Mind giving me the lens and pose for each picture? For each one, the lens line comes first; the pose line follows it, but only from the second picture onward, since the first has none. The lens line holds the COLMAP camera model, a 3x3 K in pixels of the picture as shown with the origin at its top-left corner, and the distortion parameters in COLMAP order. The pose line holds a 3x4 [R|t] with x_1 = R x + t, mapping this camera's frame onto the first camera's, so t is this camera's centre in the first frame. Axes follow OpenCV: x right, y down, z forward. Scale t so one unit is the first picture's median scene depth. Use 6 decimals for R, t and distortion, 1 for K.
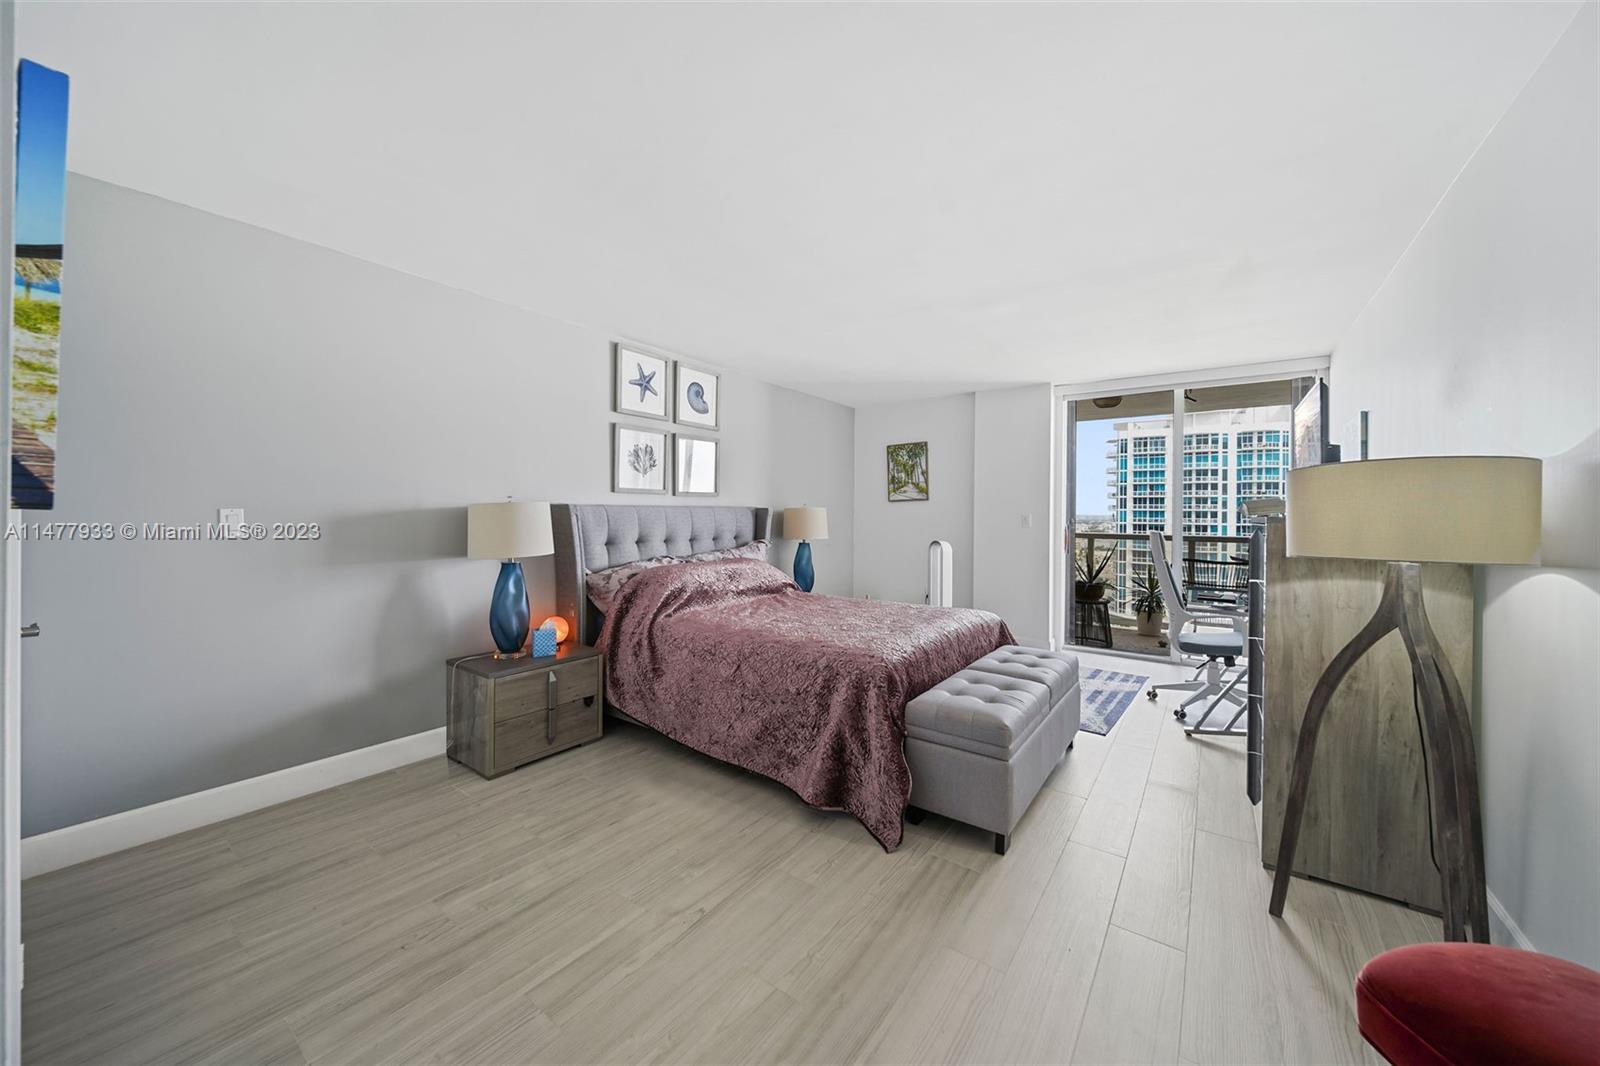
lens RADIAL K [[571.8, 0, 800.0], [0, 571.8, 533.0], [0, 0, 1]] dist [0.000844, -0.000002]
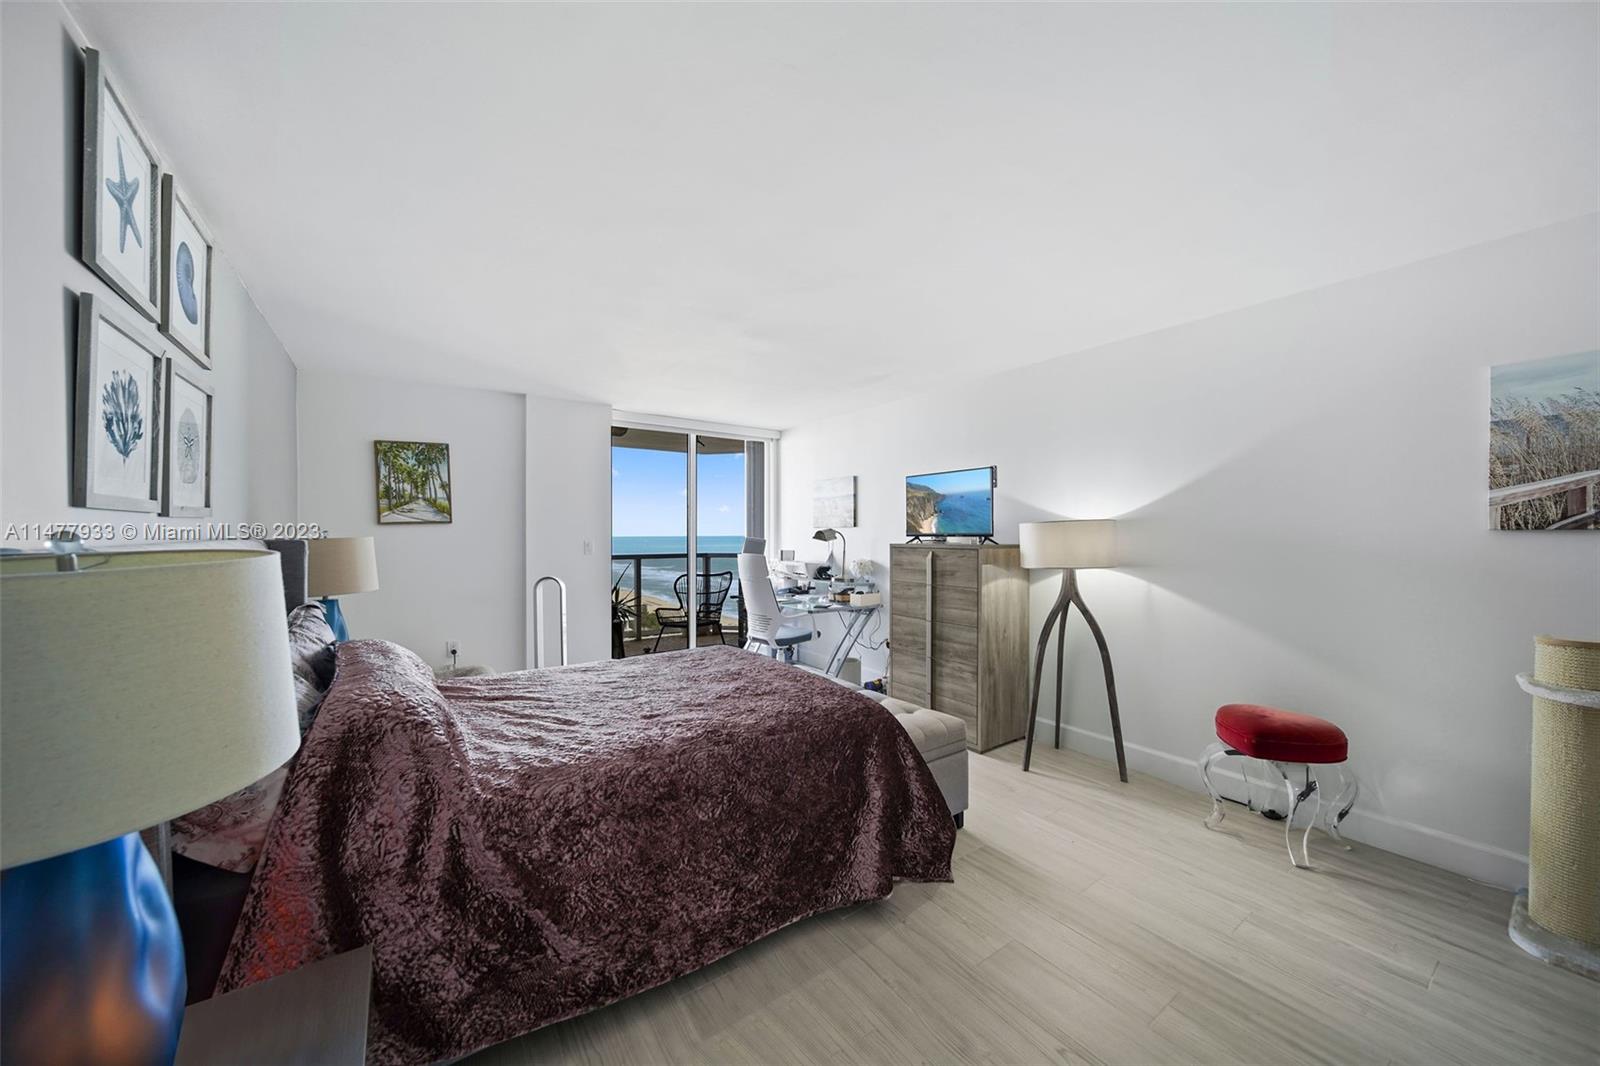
lens RADIAL K [[571.8, 0, 800.0], [0, 571.8, 533.0], [0, 0, 1]] dist [0.000844, -0.000002]
pose [[0.311282, -0.009723, 0.950268, -0.335885], [0.035981, 0.999351, -0.001562, -0.027759], [-0.949636, 0.034677, 0.311430, 0.343787]]
